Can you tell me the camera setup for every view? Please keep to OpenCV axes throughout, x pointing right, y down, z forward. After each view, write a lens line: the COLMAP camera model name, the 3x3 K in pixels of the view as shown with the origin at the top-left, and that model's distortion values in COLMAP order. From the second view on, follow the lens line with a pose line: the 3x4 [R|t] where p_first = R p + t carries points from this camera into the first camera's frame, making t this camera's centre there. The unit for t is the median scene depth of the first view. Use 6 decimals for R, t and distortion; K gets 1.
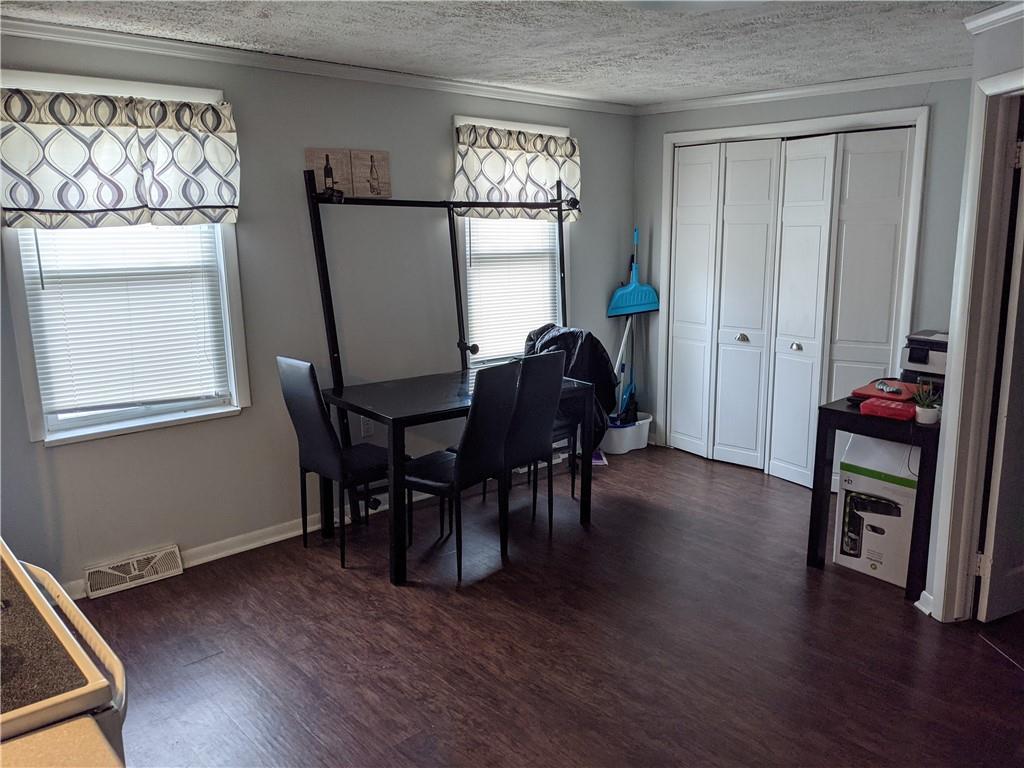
lens RADIAL K [[794.5, 0, 514.9], [0, 794.5, 383.9], [0, 0, 1]] dist [0.007372, -0.008638]
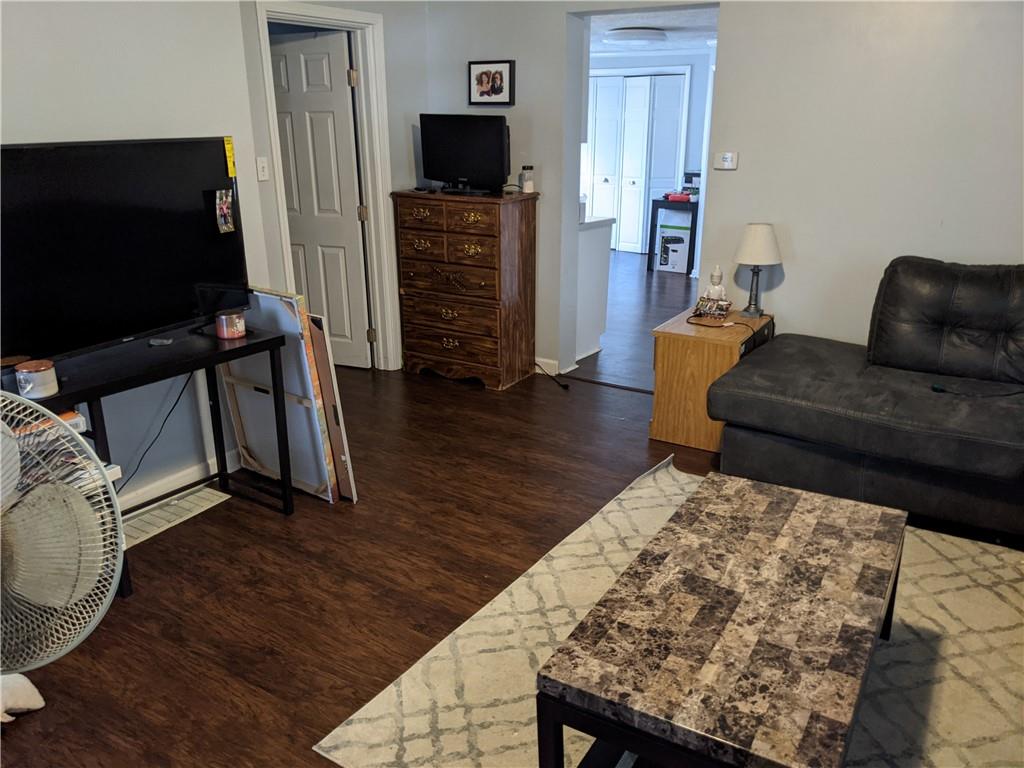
lens RADIAL K [[794.5, 0, 507.0], [0, 794.5, 392.4], [0, 0, 1]] dist [0.007372, -0.008638]
pose [[0.962141, -0.074284, 0.262234, -0.661752], [0.042654, 0.991325, 0.124317, 0.274059], [-0.269194, -0.108425, 0.956963, -1.150710]]
